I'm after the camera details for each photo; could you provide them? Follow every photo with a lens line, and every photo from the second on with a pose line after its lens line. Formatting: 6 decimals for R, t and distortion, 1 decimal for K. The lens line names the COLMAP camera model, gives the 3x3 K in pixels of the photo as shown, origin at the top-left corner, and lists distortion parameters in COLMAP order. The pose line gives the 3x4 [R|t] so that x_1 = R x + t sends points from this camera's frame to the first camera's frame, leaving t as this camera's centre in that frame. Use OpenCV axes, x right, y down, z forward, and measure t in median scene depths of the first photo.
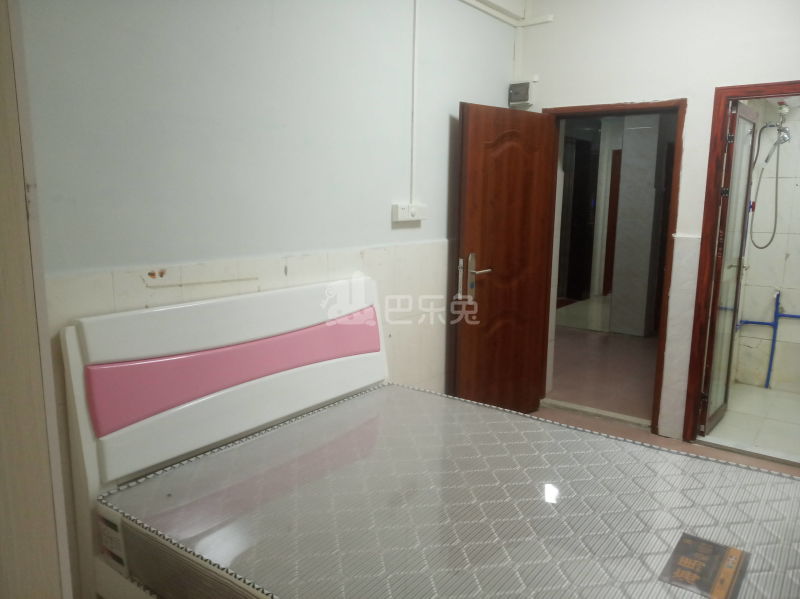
lens RADIAL K [[617.4, 0, 405.0], [0, 617.4, 303.0], [0, 0, 1]] dist [-0.003646, -0.004354]
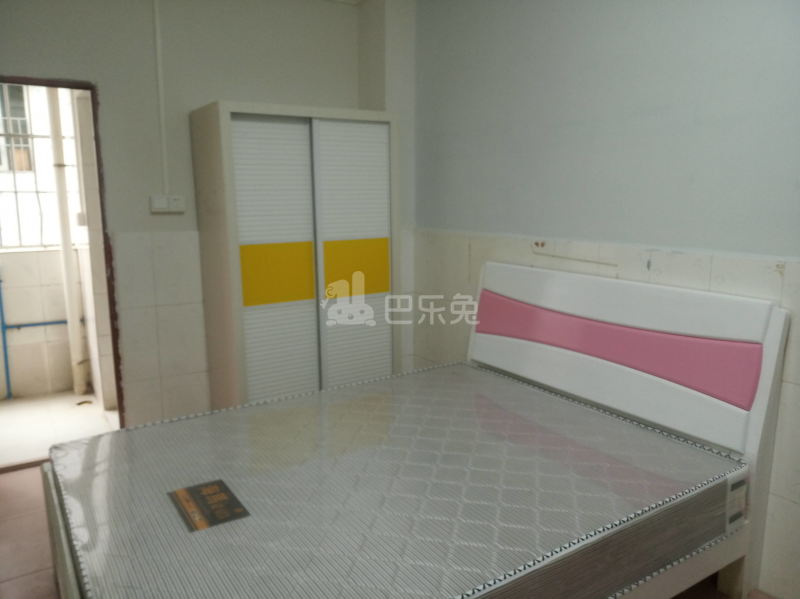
lens RADIAL K [[617.4, 0, 405.0], [0, 617.4, 303.0], [0, 0, 1]] dist [-0.003646, -0.004354]
pose [[-0.336376, 0.169265, -0.926391, 0.813431], [-0.148684, 0.961831, 0.229728, -0.157365], [0.929916, 0.215015, -0.298370, 0.949174]]
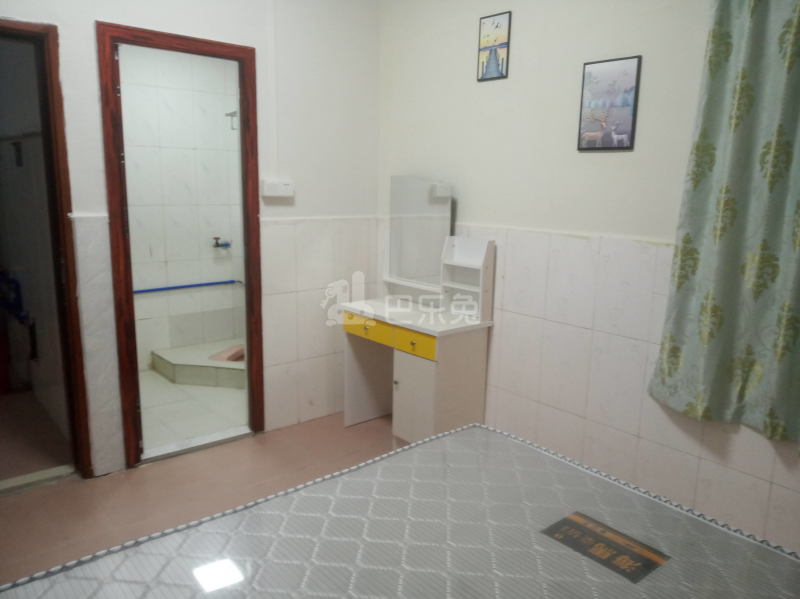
lens RADIAL K [[617.4, 0, 405.0], [0, 617.4, 303.0], [0, 0, 1]] dist [-0.003646, -0.004354]
pose [[0.213738, -0.192616, 0.957713, -0.279861], [0.135588, 0.976729, 0.166180, -0.102051], [-0.967436, 0.094336, 0.234881, 0.609076]]
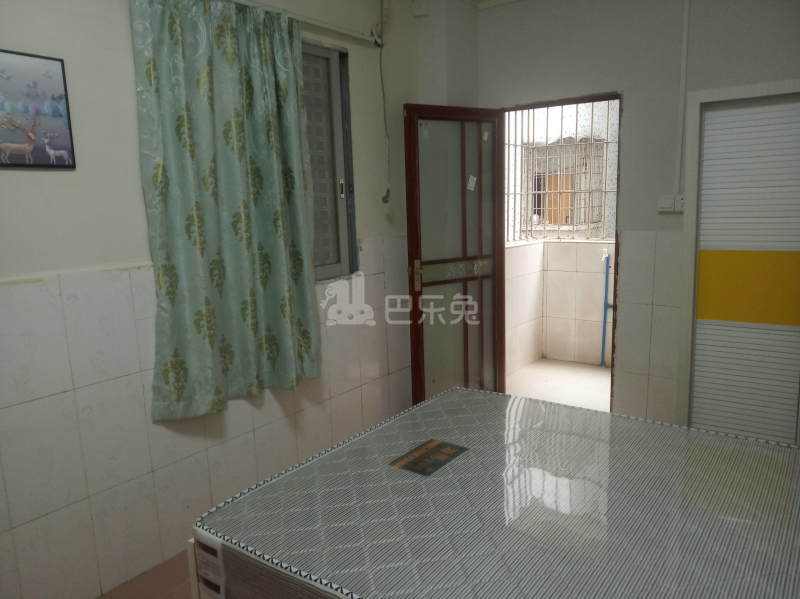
lens RADIAL K [[617.4, 0, 405.0], [0, 617.4, 303.0], [0, 0, 1]] dist [-0.003646, -0.004354]
pose [[-0.999636, 0.024403, -0.011506, 0.325077], [0.019301, 0.944828, 0.326999, -0.216742], [0.018851, 0.326657, -0.944955, 1.301926]]
